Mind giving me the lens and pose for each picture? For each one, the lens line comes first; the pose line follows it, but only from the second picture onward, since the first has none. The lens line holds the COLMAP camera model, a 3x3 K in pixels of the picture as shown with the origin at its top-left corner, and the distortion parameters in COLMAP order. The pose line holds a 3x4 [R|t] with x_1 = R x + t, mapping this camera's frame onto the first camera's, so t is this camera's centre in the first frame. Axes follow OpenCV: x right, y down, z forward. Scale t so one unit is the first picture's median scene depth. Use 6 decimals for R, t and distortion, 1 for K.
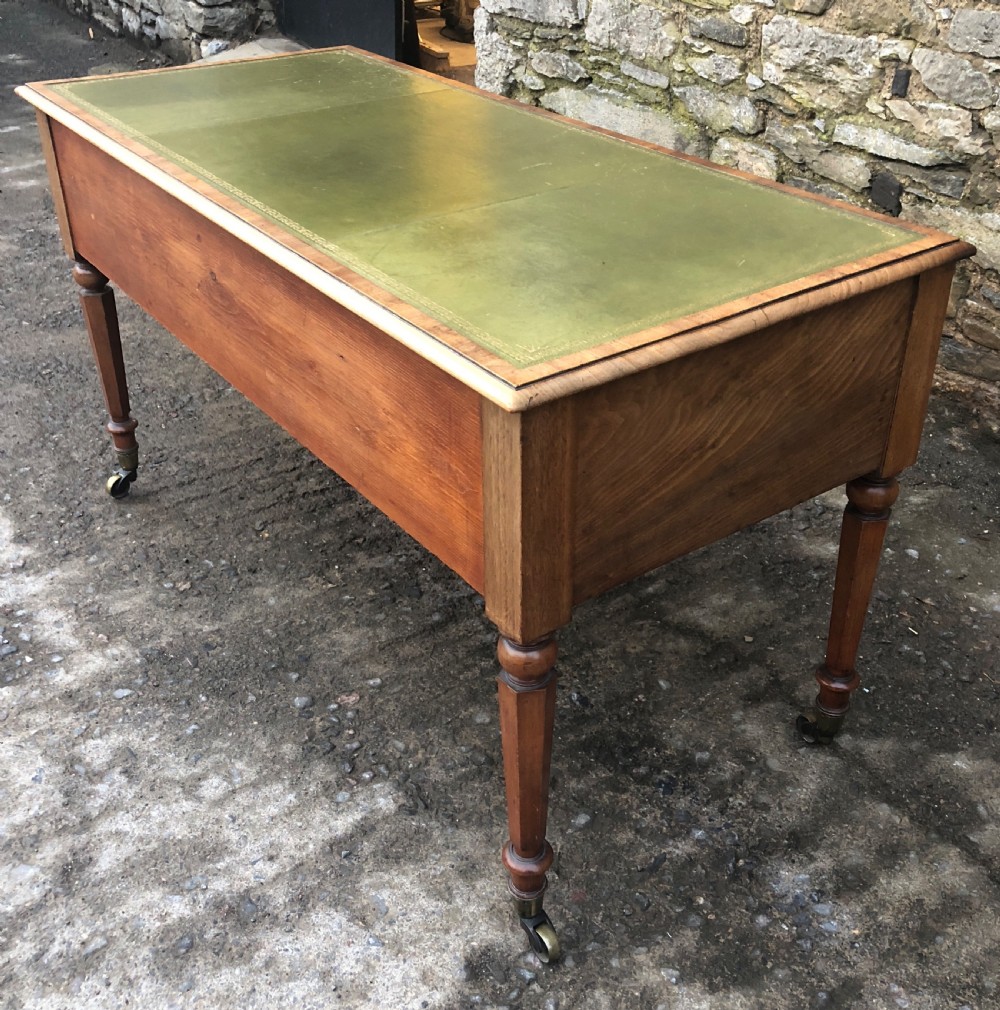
lens RADIAL K [[1156.3, 0, 500.0], [0, 1156.3, 505.0], [0, 0, 1]] dist [-0.008374, 0.051039]
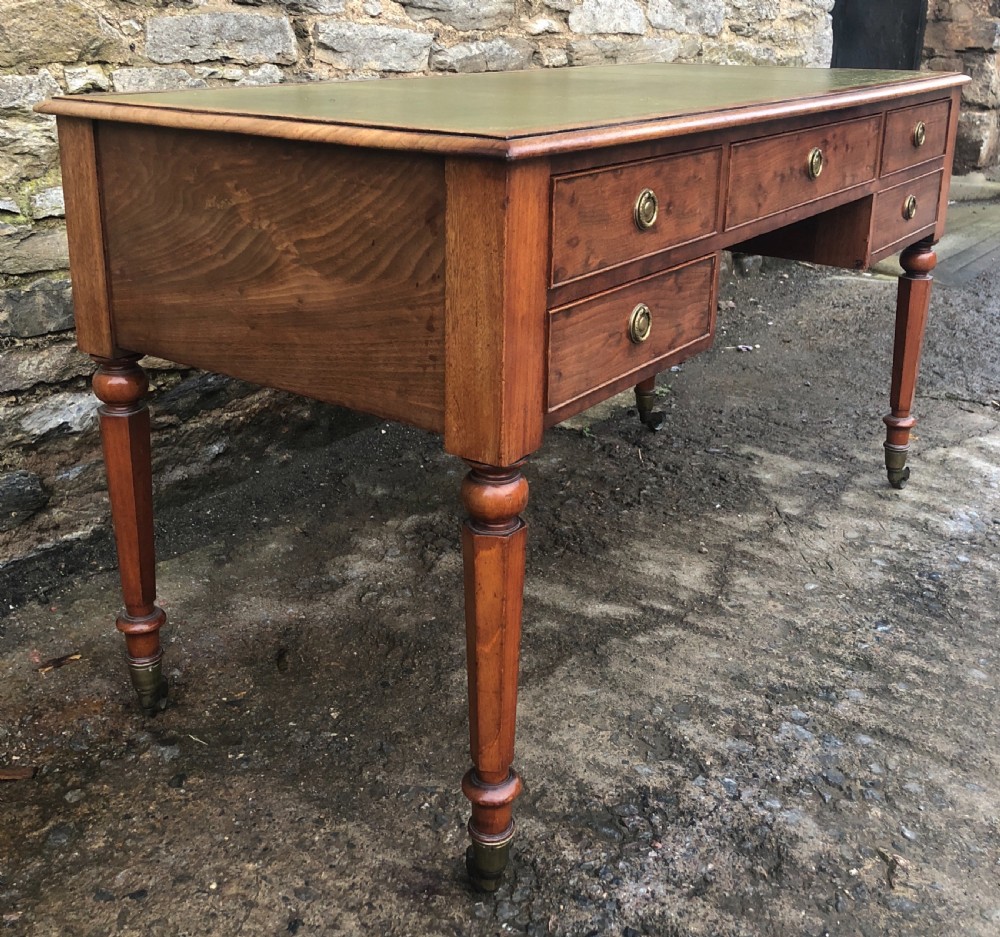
lens RADIAL K [[1153.4, 0, 502.0], [0, 1153.4, 347.8], [0, 0, 1]] dist [0.062279, -0.139047]
pose [[-0.331499, -0.273996, 0.902793, -0.497586], [0.484922, 0.771345, 0.412162, -0.440056], [-0.809296, 0.574415, -0.122833, 0.975963]]
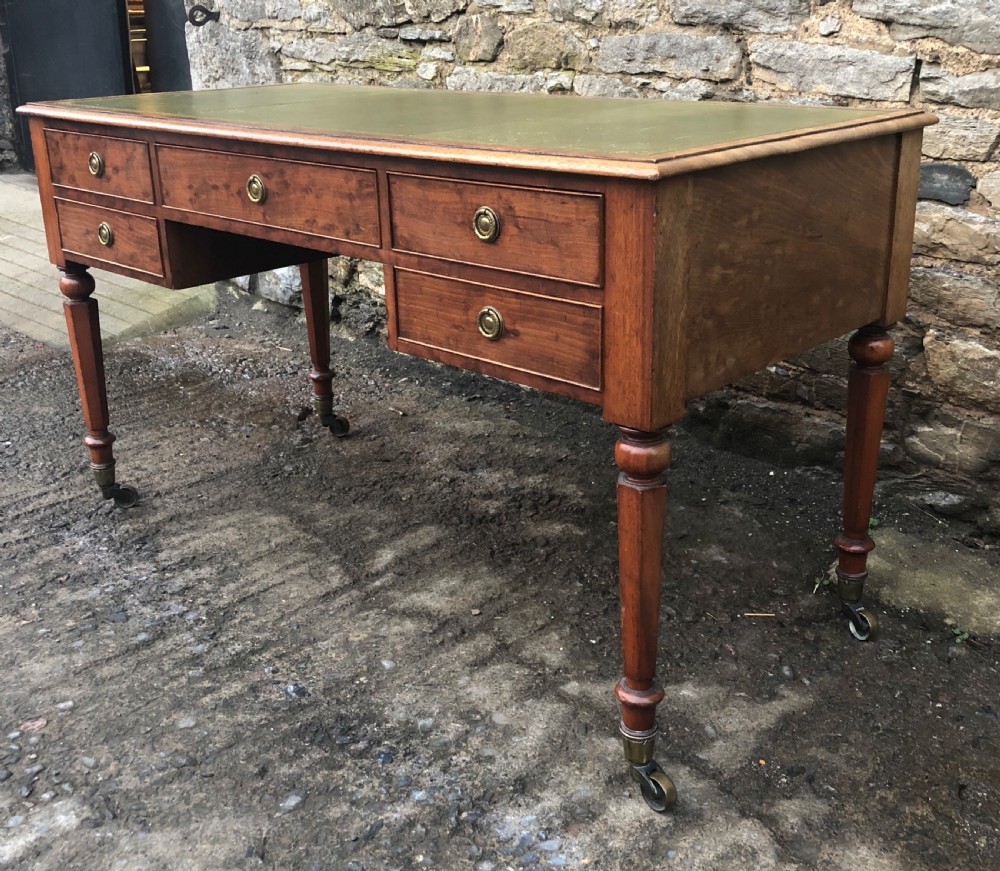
lens RADIAL K [[1134.4, 0, 502.2], [0, 1134.4, 411.1], [0, 0, 1]] dist [0.093177, -0.261732]
pose [[0.980968, -0.091295, 0.171367, 0.074500], [0.125332, 0.971804, -0.199724, 0.121680], [-0.148301, 0.217400, 0.964751, 0.031346]]
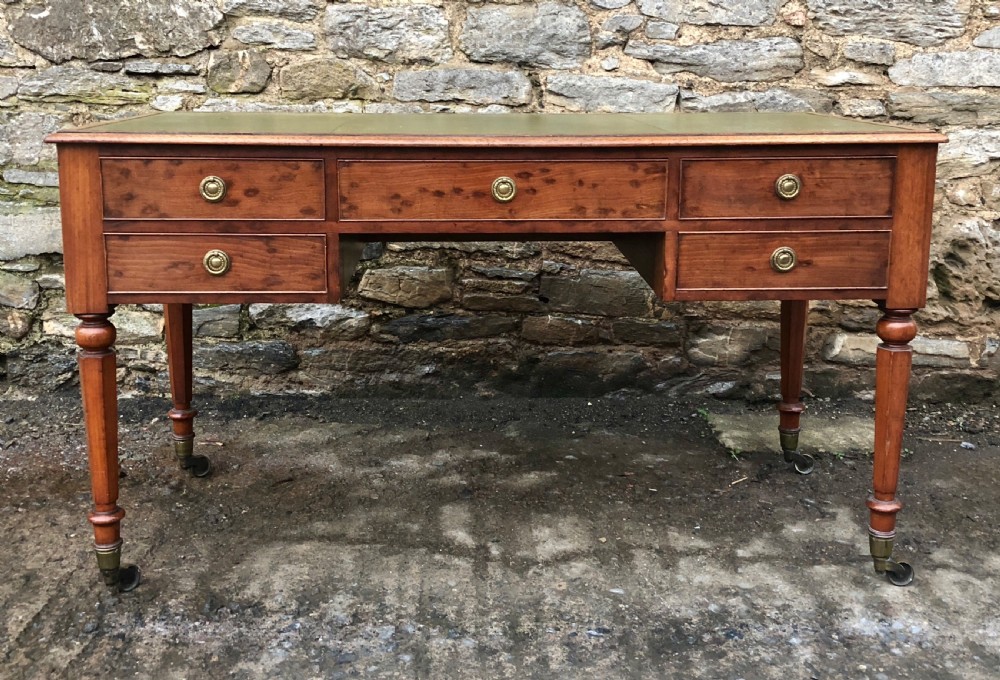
lens RADIAL K [[1113.1, 0, 491.5], [0, 1113.1, 272.1], [0, 0, 1]] dist [0.114406, -0.315357]
pose [[0.546627, -0.164128, 0.821134, -0.583574], [0.440867, 0.890101, -0.115571, -0.031570], [-0.711924, 0.425185, 0.558911, 0.297875]]
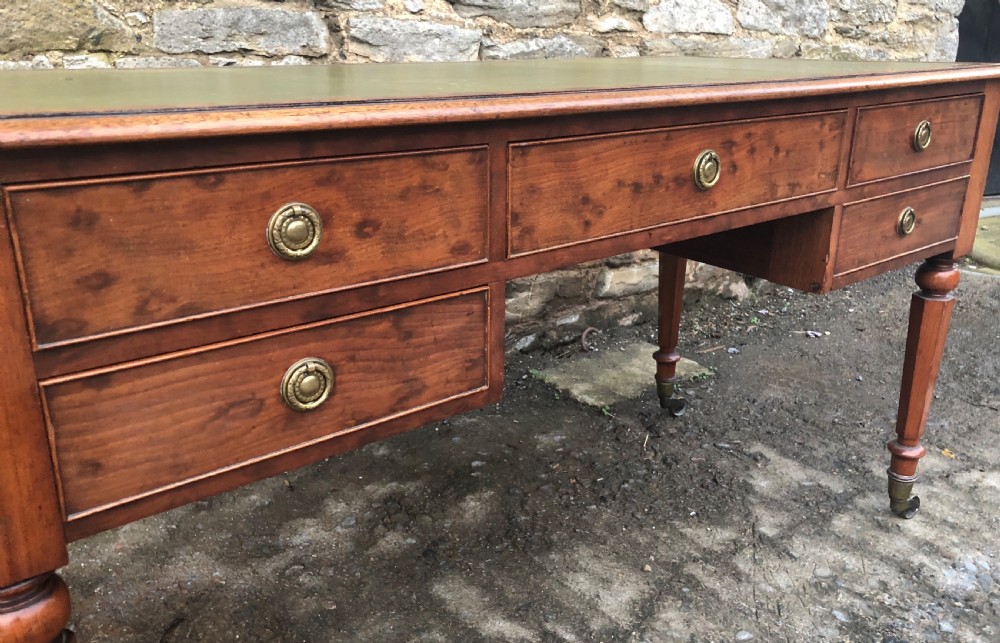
lens RADIAL K [[825.2, 0, 496.2], [0, 825.2, 309.5], [0, 0, 1]] dist [0.004344, 0.015241]
pose [[-0.049620, -0.324229, 0.944676, -0.303064], [0.523103, 0.797300, 0.301124, -0.277265], [-0.850824, 0.509105, 0.130043, 0.759203]]
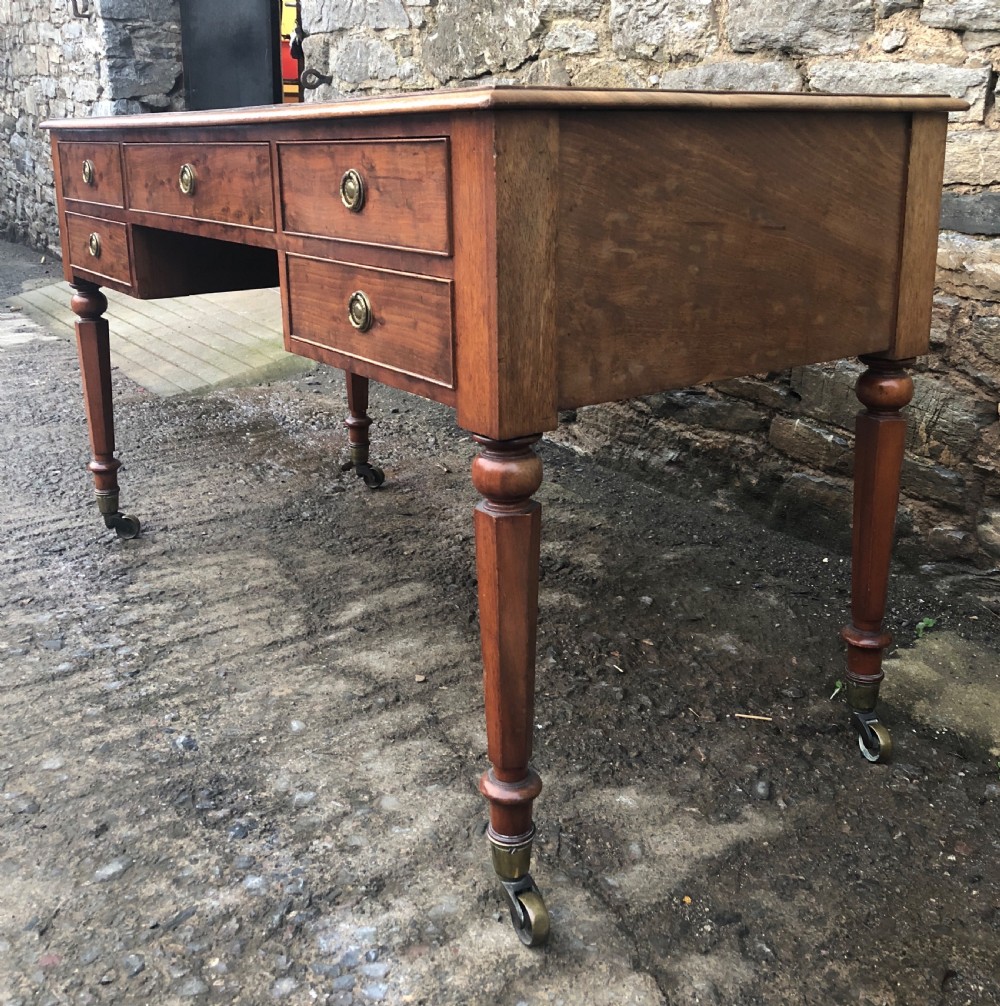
lens RADIAL K [[1094.1, 0, 496.0], [0, 1094.1, 405.5], [0, 0, 1]] dist [0.016946, -0.003441]
pose [[0.999834, -0.016786, -0.007098, 0.234139], [0.013791, 0.951474, -0.307420, 0.144490], [0.011914, 0.307271, 0.951547, 0.150689]]
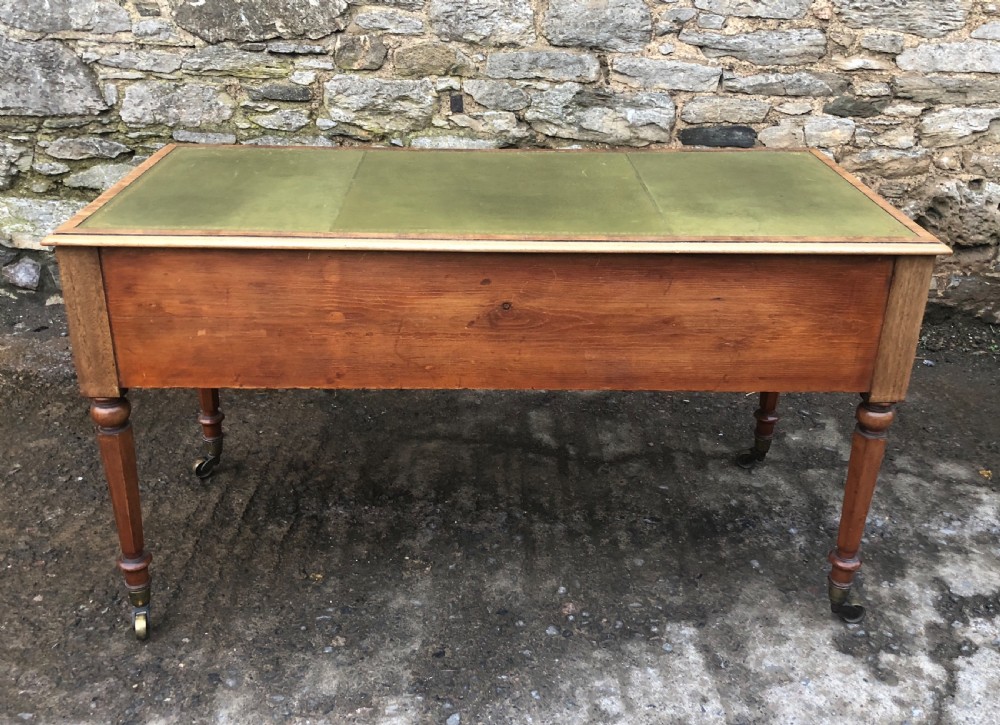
lens RADIAL K [[962.8, 0, 496.8], [0, 962.8, 332.7], [0, 0, 1]] dist [0.018879, -0.018280]
pose [[0.564537, -0.326339, 0.758156, -0.682345], [0.425835, 0.901998, 0.071170, -0.162983], [-0.707081, 0.282671, 0.648177, 0.232849]]
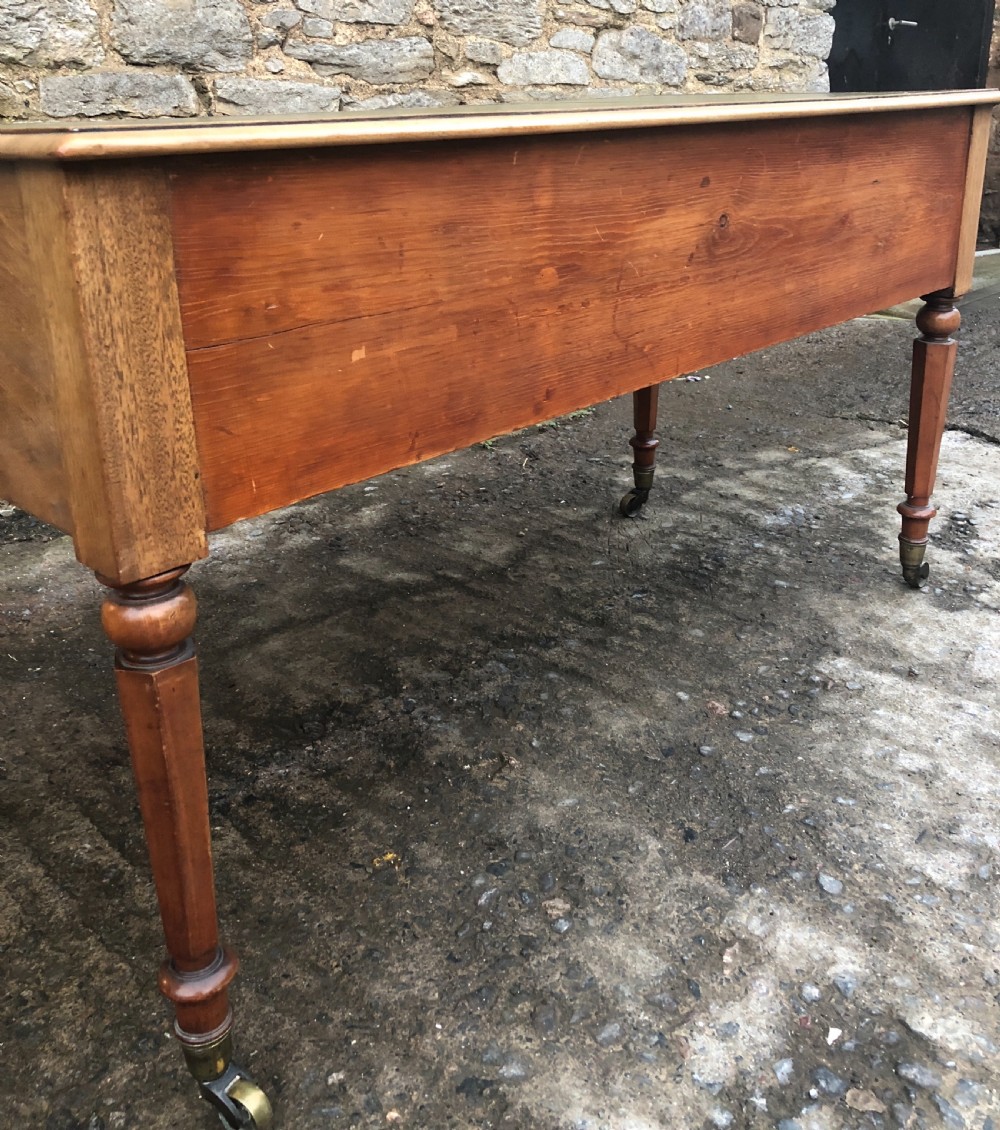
lens RADIAL K [[1096.7, 0, 502.6], [0, 1096.7, 454.3], [0, 0, 1]] dist [0.018296, -0.009738]
pose [[-0.181464, -0.301499, 0.936039, -0.641703], [0.547673, 0.759584, 0.350836, -0.278038], [-0.816777, 0.576308, 0.027286, 0.786913]]
